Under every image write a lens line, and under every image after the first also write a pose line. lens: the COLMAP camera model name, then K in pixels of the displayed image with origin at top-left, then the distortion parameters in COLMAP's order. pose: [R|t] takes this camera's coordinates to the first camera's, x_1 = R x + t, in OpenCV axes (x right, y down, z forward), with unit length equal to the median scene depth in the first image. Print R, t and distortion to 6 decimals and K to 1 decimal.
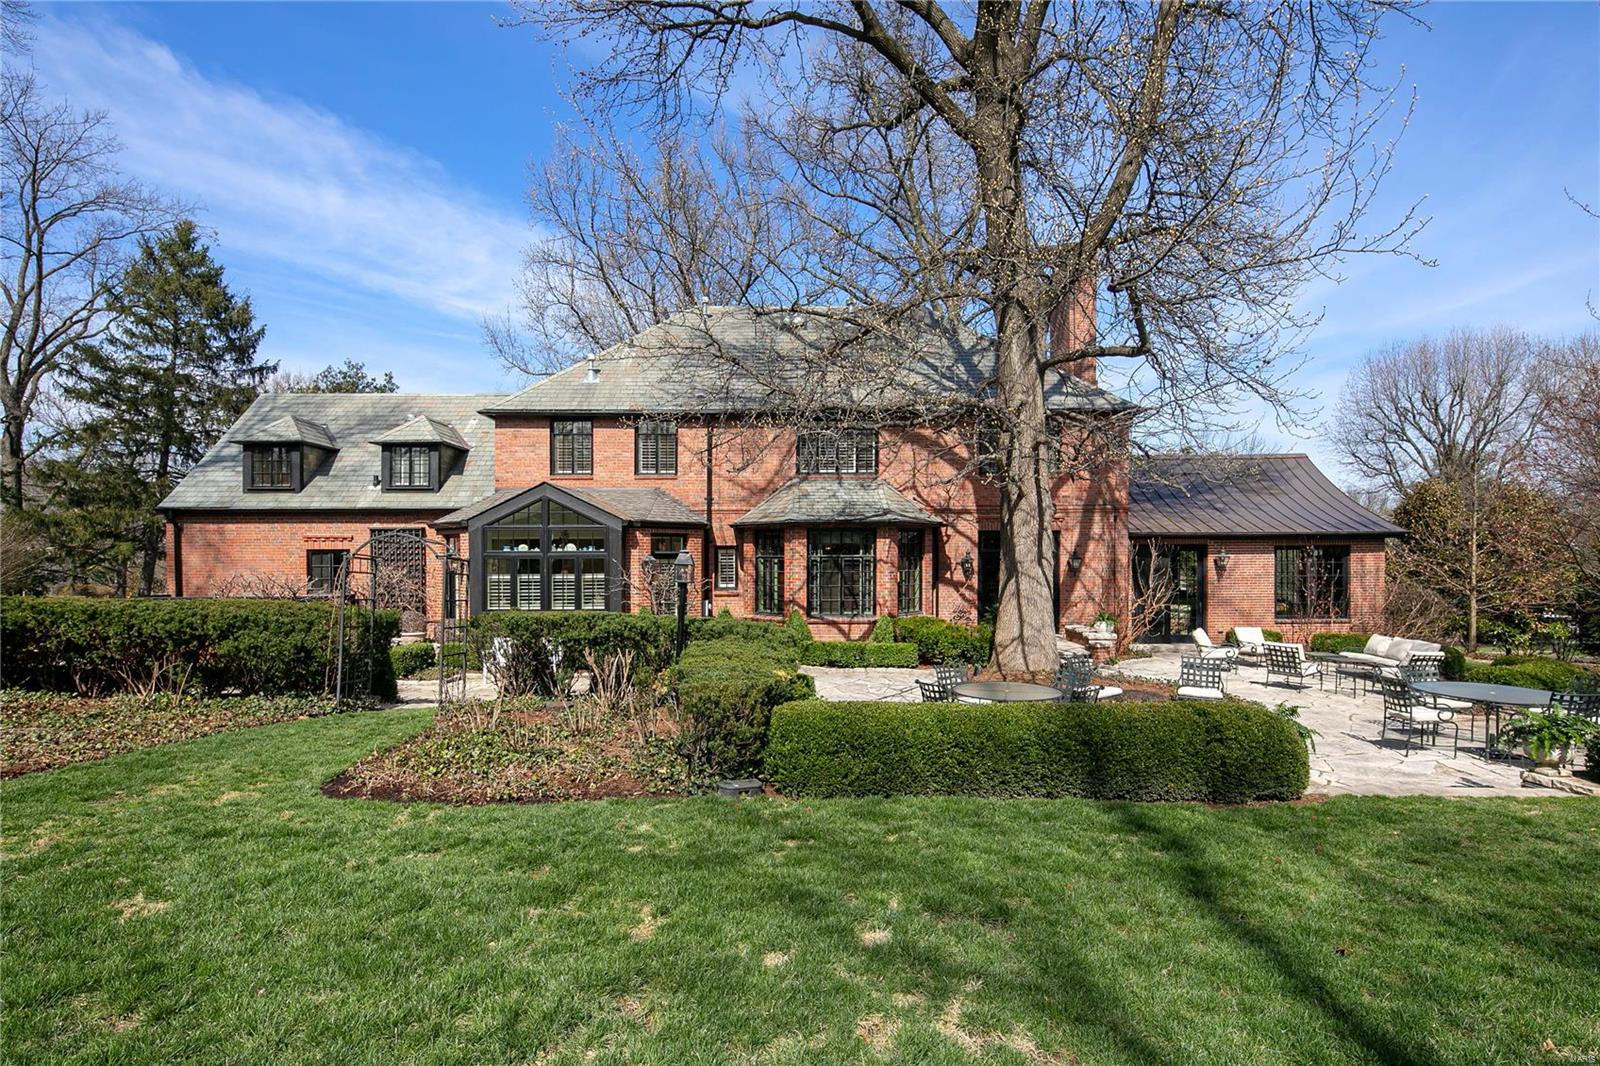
lens RADIAL K [[780.4, 0, 799.8], [0, 780.4, 571.5], [0, 0, 1]] dist [0.000176, -0.000205]
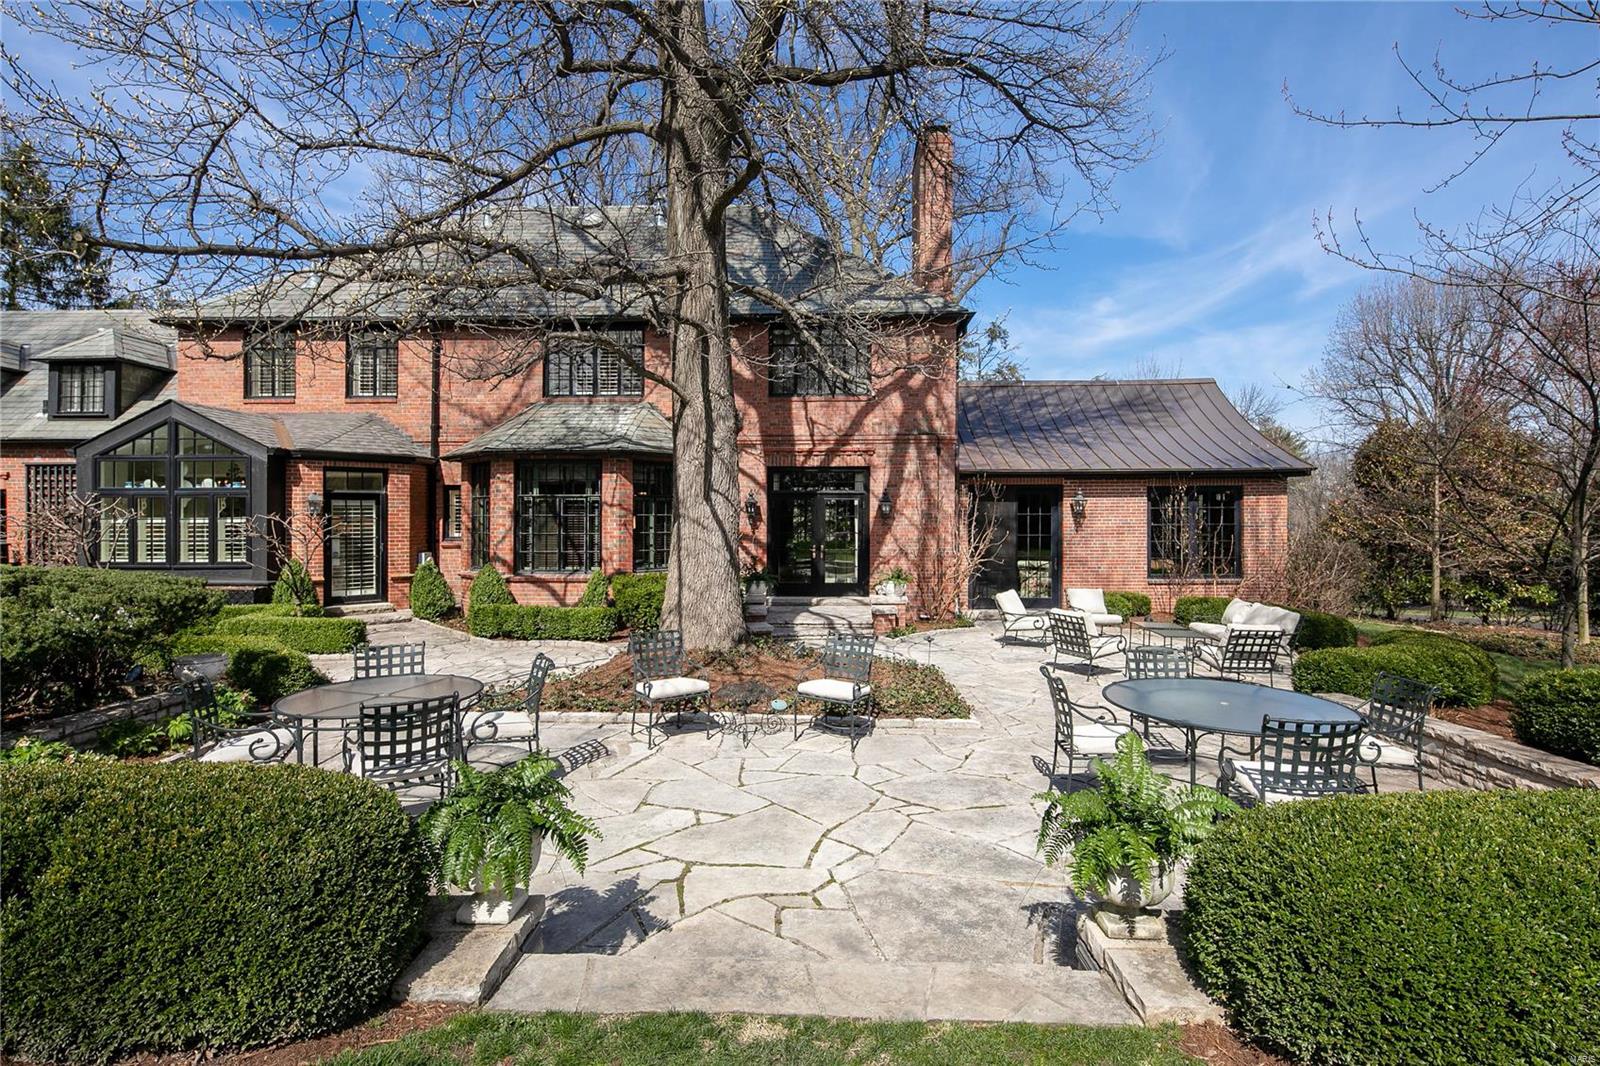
lens RADIAL K [[786.3, 0, 800.0], [0, 786.3, 533.0], [0, 0, 1]] dist [0.001356, -0.000136]
pose [[0.999796, 0.002519, -0.020016, 0.276881], [-0.002465, 0.999993, 0.002683, 0.013184], [0.020023, -0.002633, 0.999796, 0.194422]]
